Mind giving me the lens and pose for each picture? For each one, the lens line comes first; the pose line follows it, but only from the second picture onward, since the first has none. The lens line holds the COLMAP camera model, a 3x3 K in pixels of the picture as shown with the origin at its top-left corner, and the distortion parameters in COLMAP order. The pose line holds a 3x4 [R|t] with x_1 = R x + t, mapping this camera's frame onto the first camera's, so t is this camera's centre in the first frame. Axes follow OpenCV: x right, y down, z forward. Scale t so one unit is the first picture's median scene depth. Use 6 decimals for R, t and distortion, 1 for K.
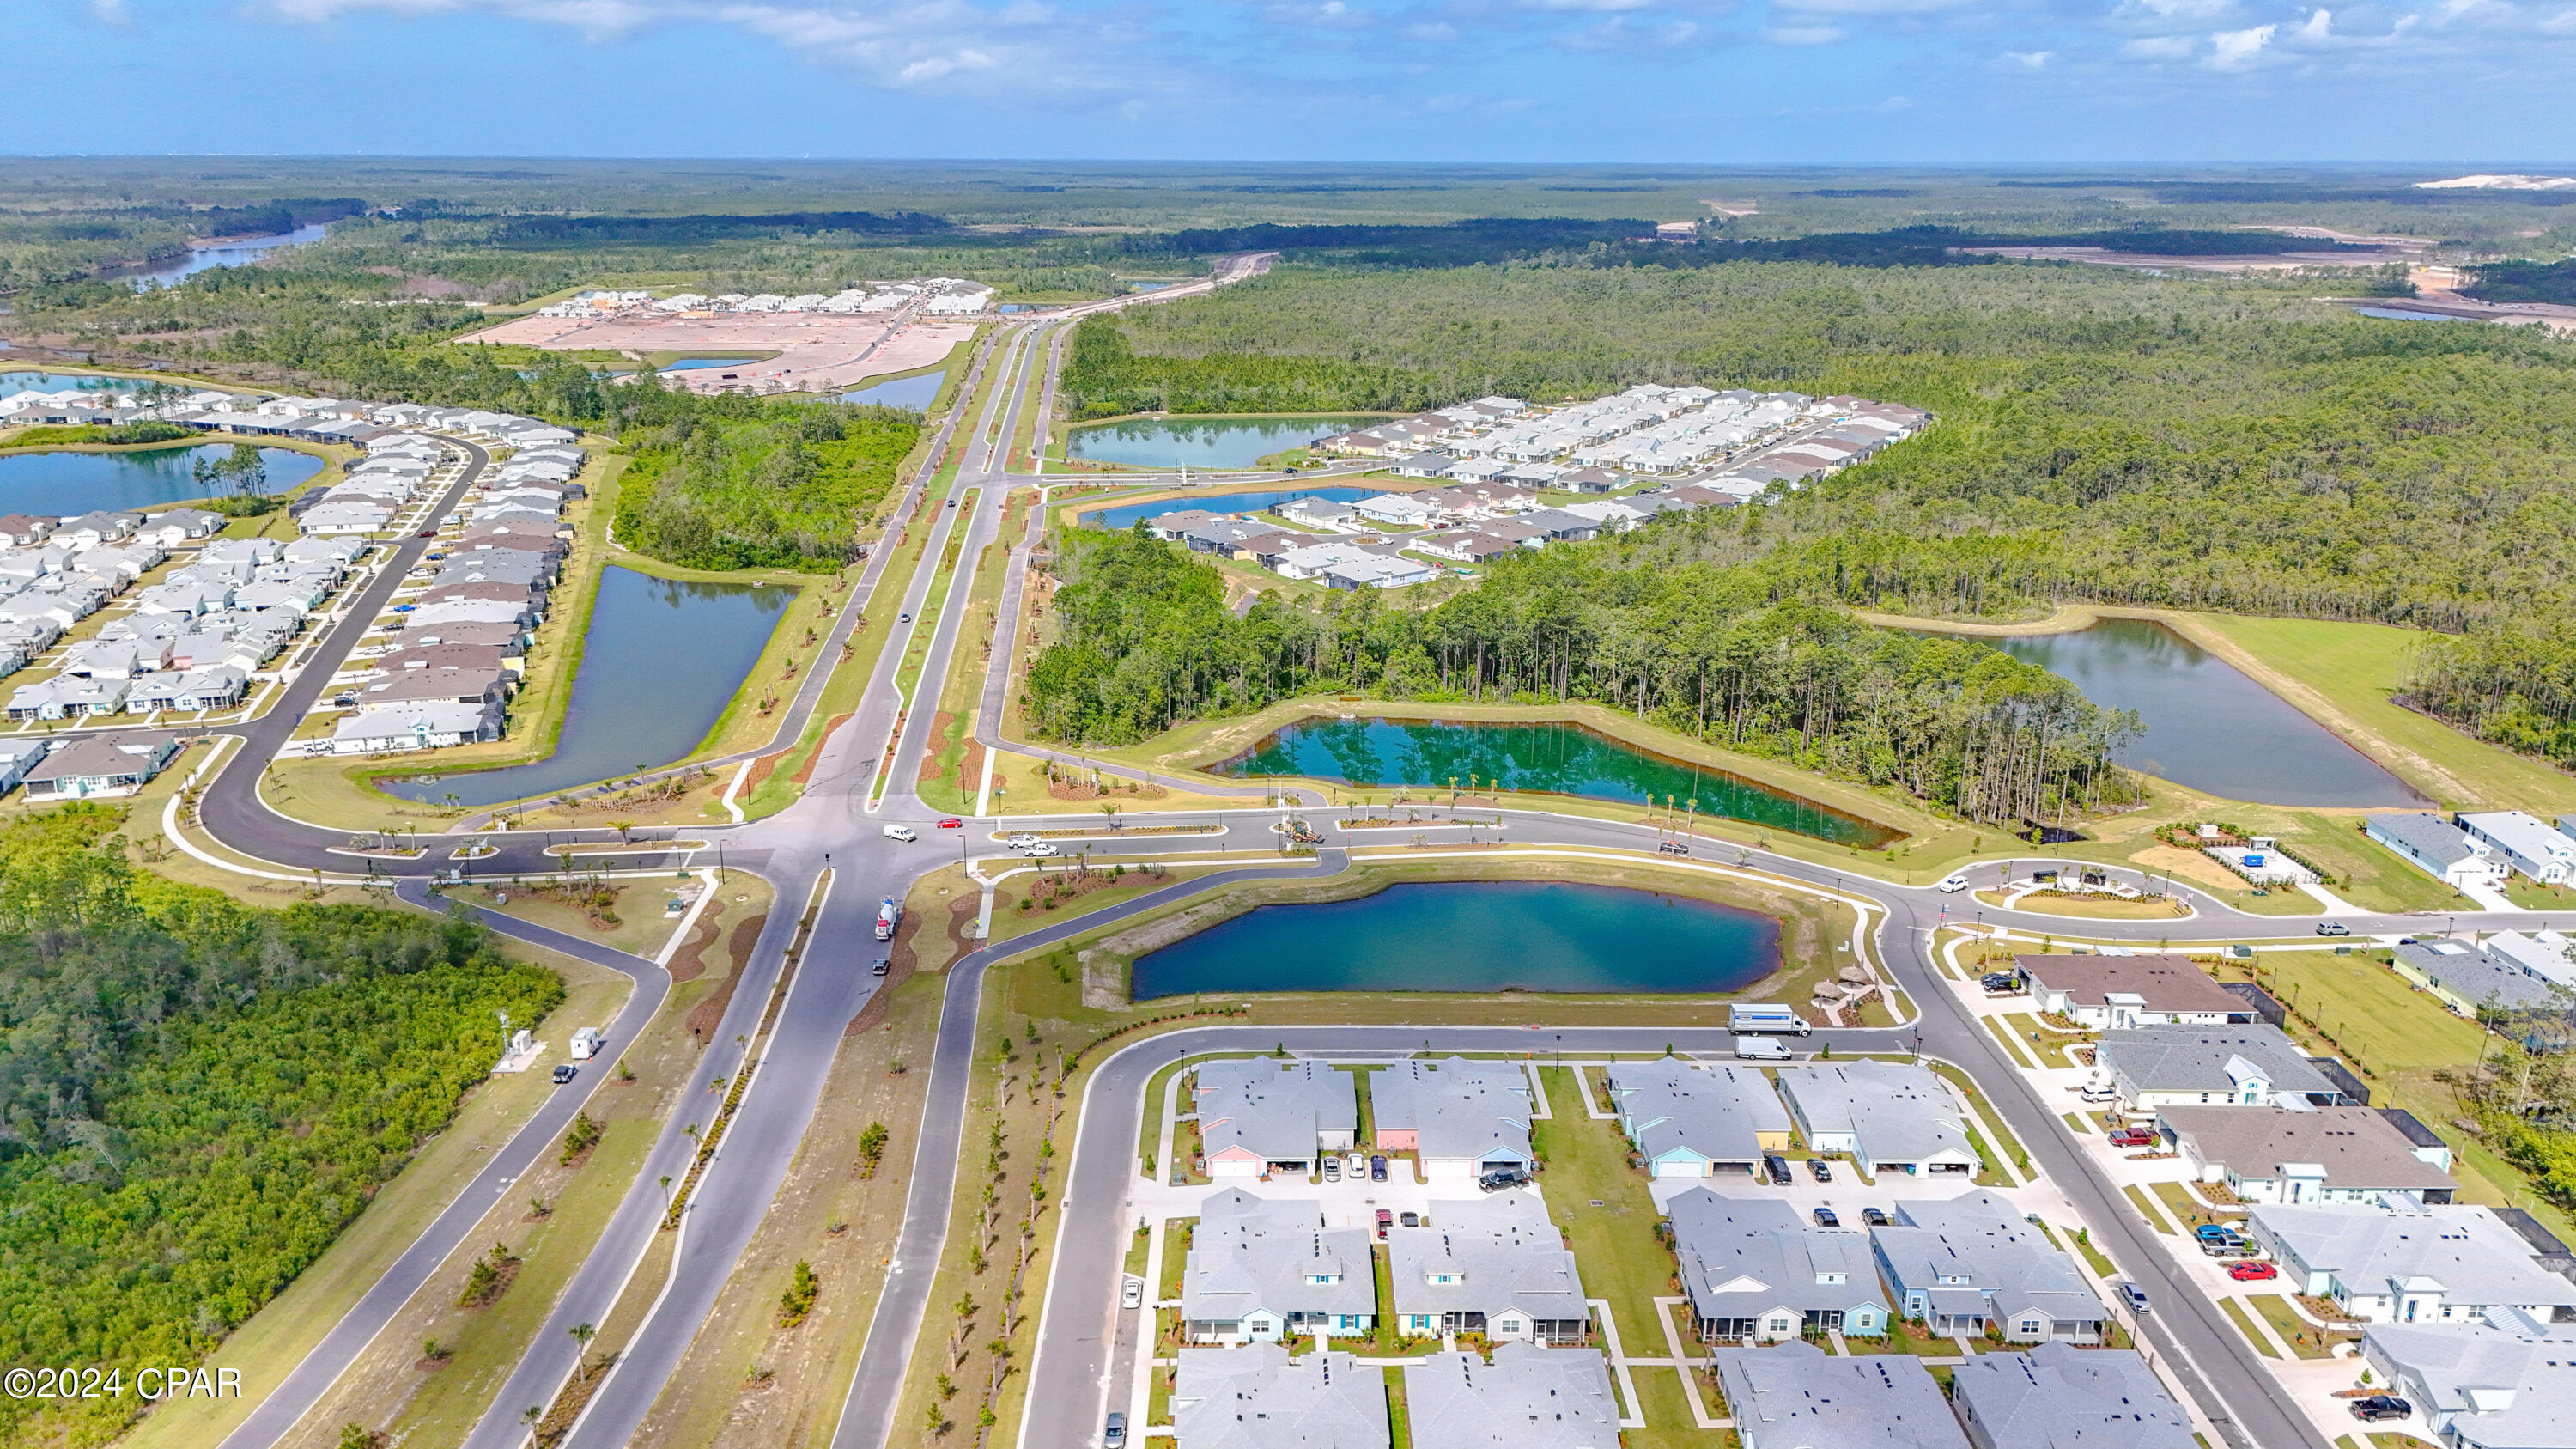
lens RADIAL K [[1891.6, 0, 1281.0], [0, 1891.6, 715.1], [0, 0, 1]] dist [0.072326, -0.056269]
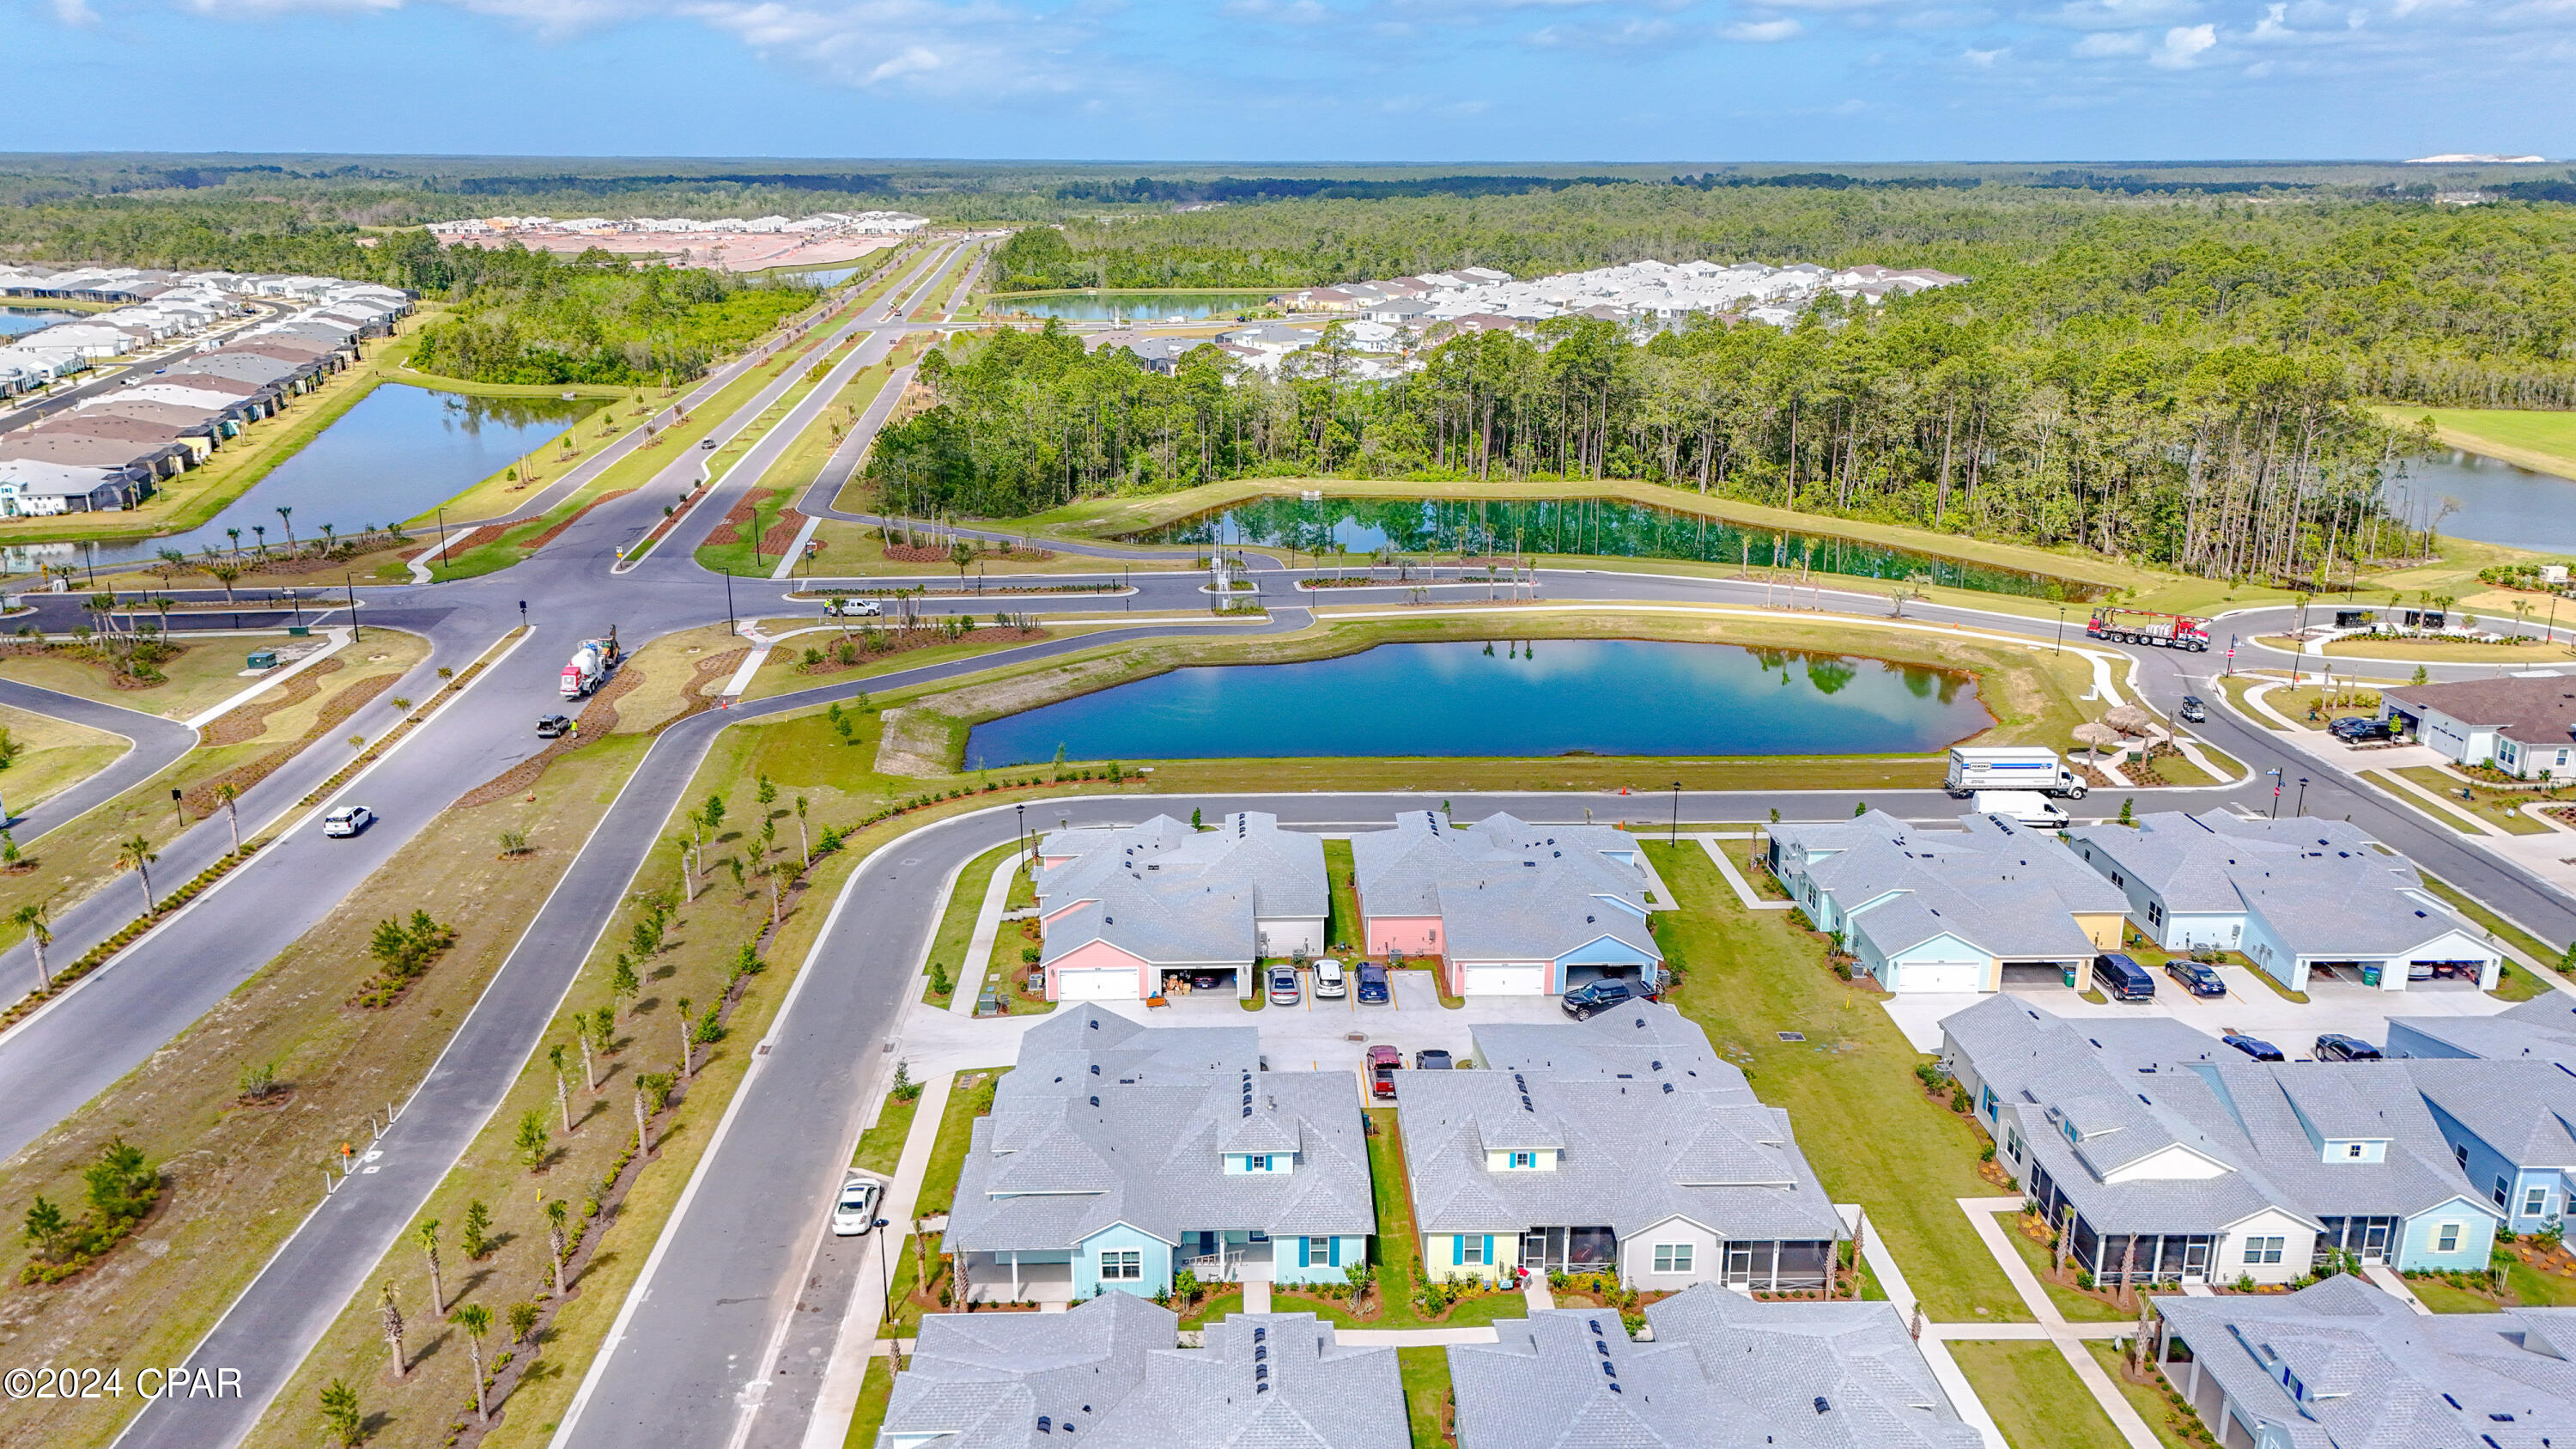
lens RADIAL K [[1891.6, 0, 1281.6], [0, 1891.6, 718.4], [0, 0, 1]] dist [0.072326, -0.056269]
pose [[0.999801, -0.007756, 0.018388, 0.010822], [0.007771, 0.999970, -0.000703, 0.103800], [-0.018382, 0.000845, 0.999831, 0.296374]]
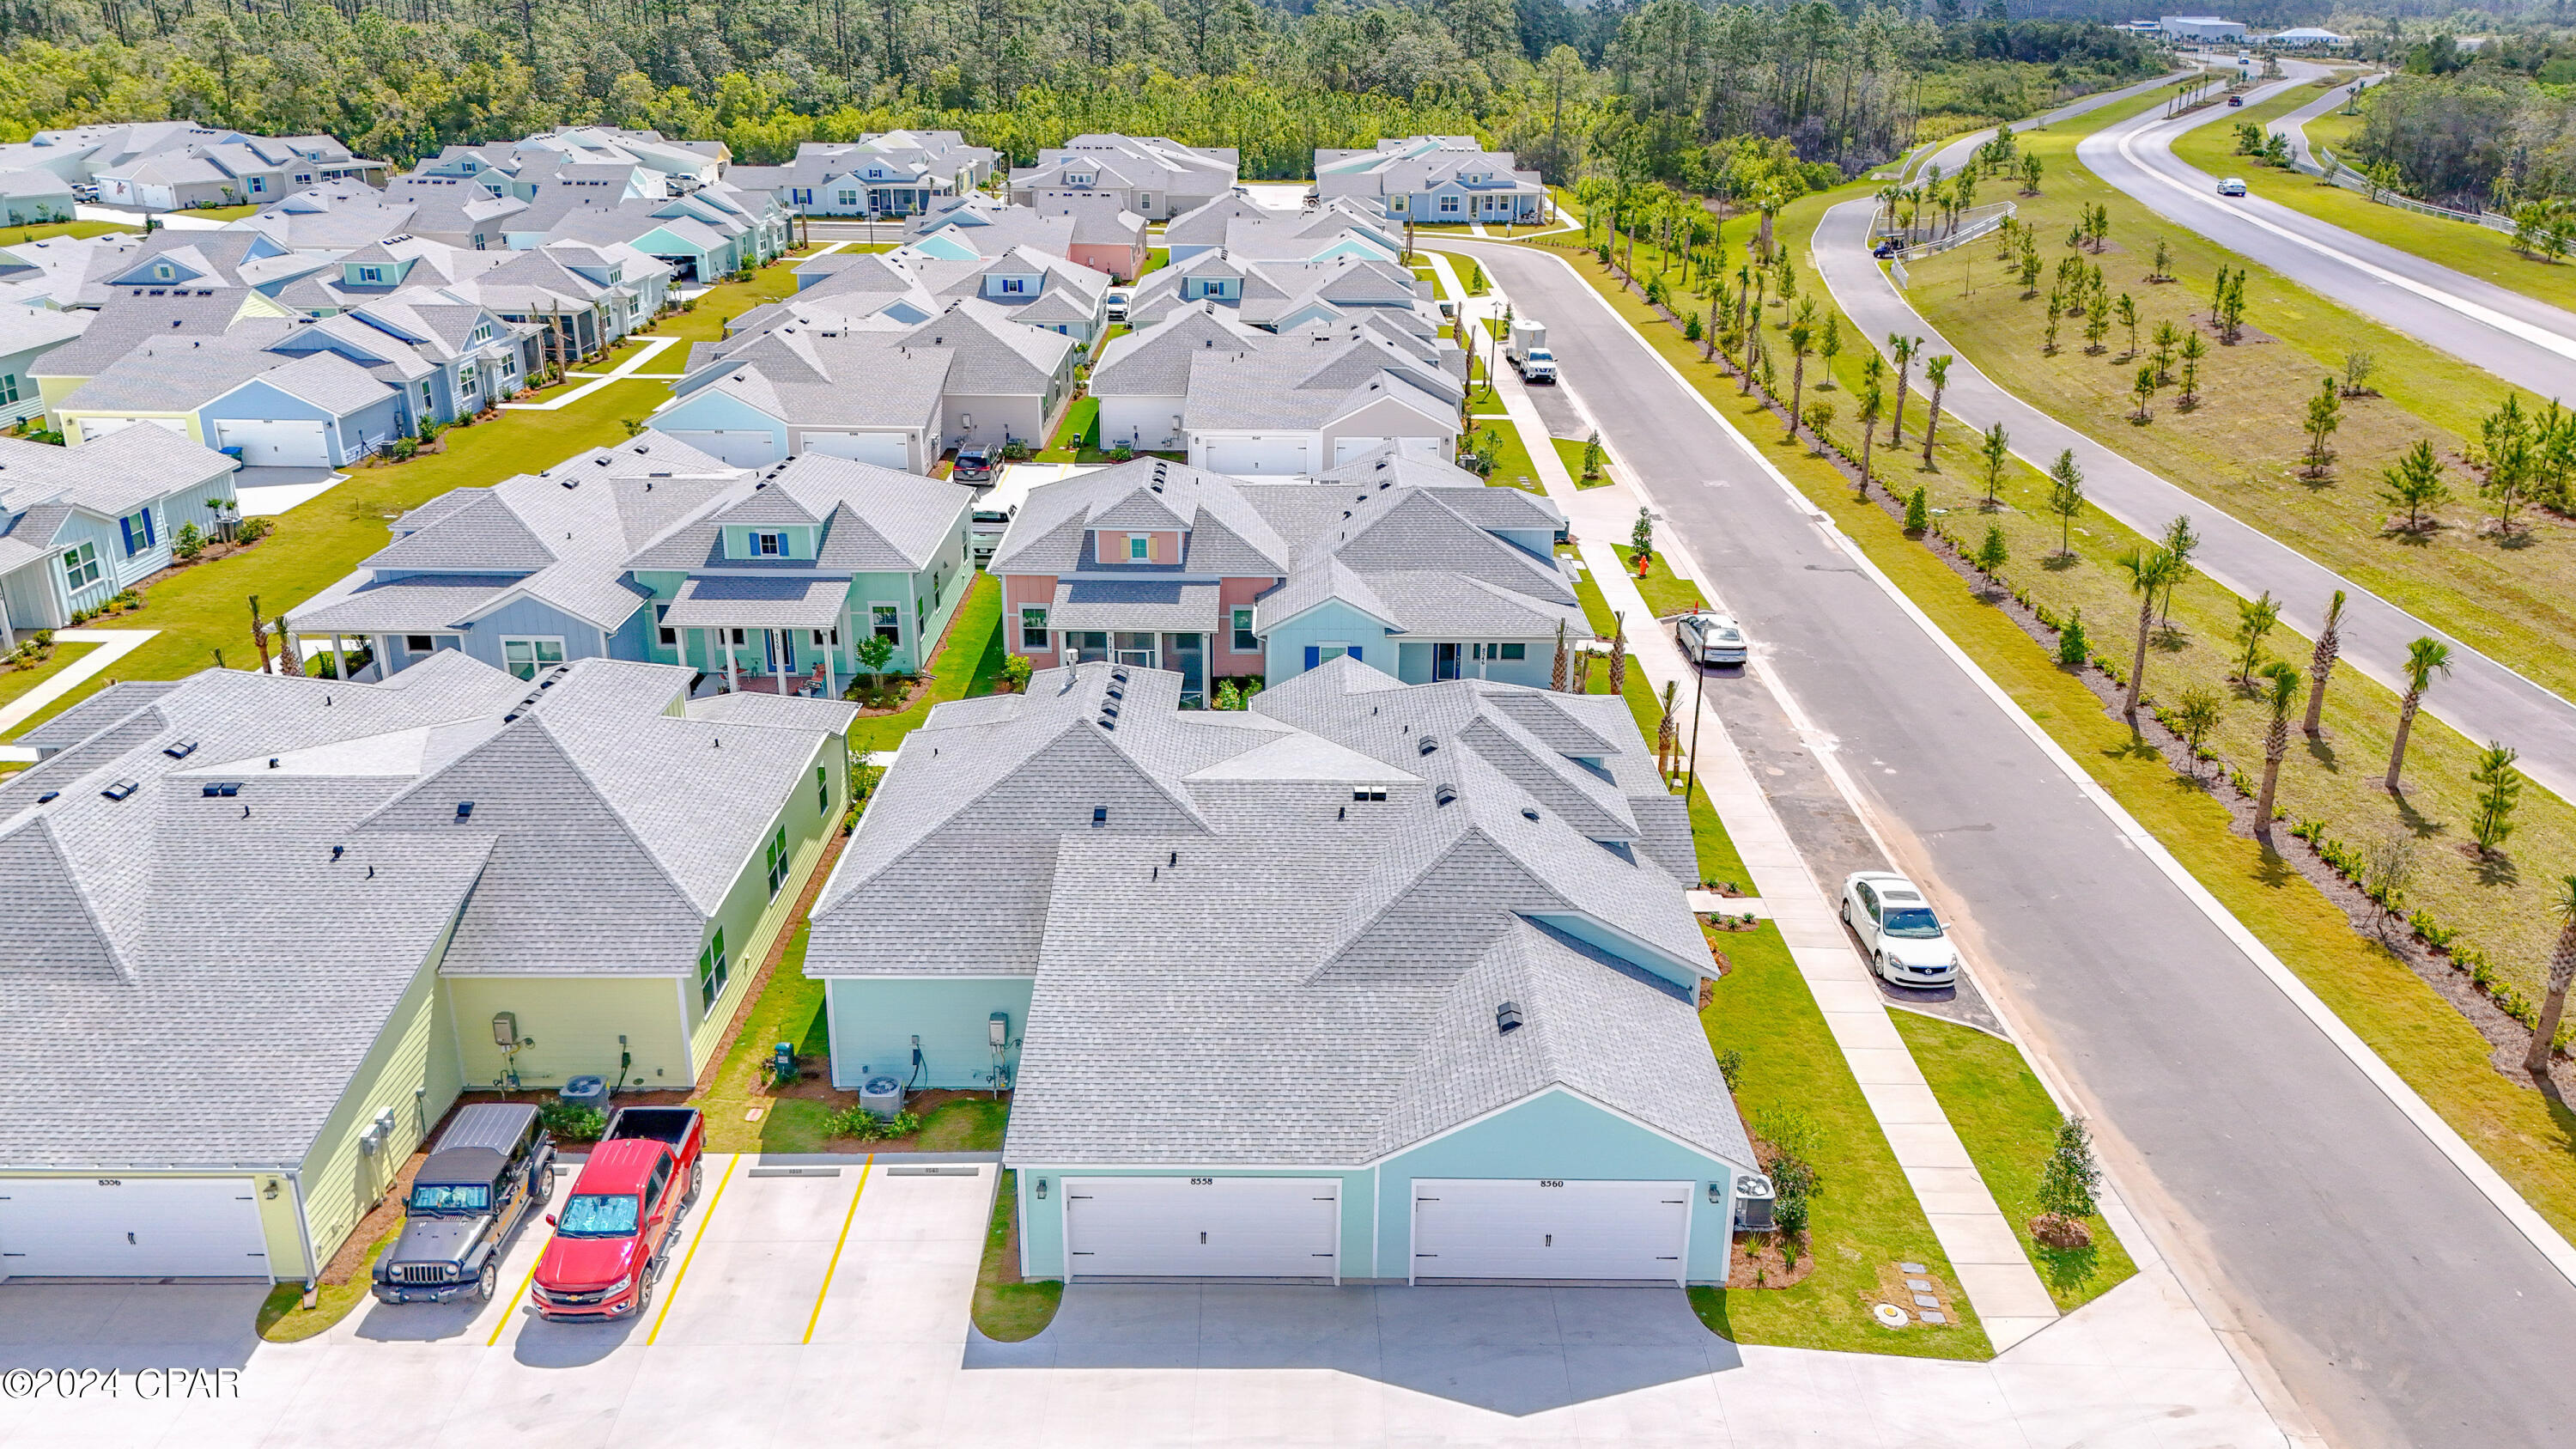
lens RADIAL K [[1891.6, 0, 1296.4], [0, 1891.6, 725.1], [0, 0, 1]] dist [0.072326, -0.056269]
pose [[-0.999398, -0.032592, -0.011906, -0.001068], [-0.033010, 0.787307, 0.615677, 0.081225], [-0.010692, 0.615699, -0.787909, 0.658975]]
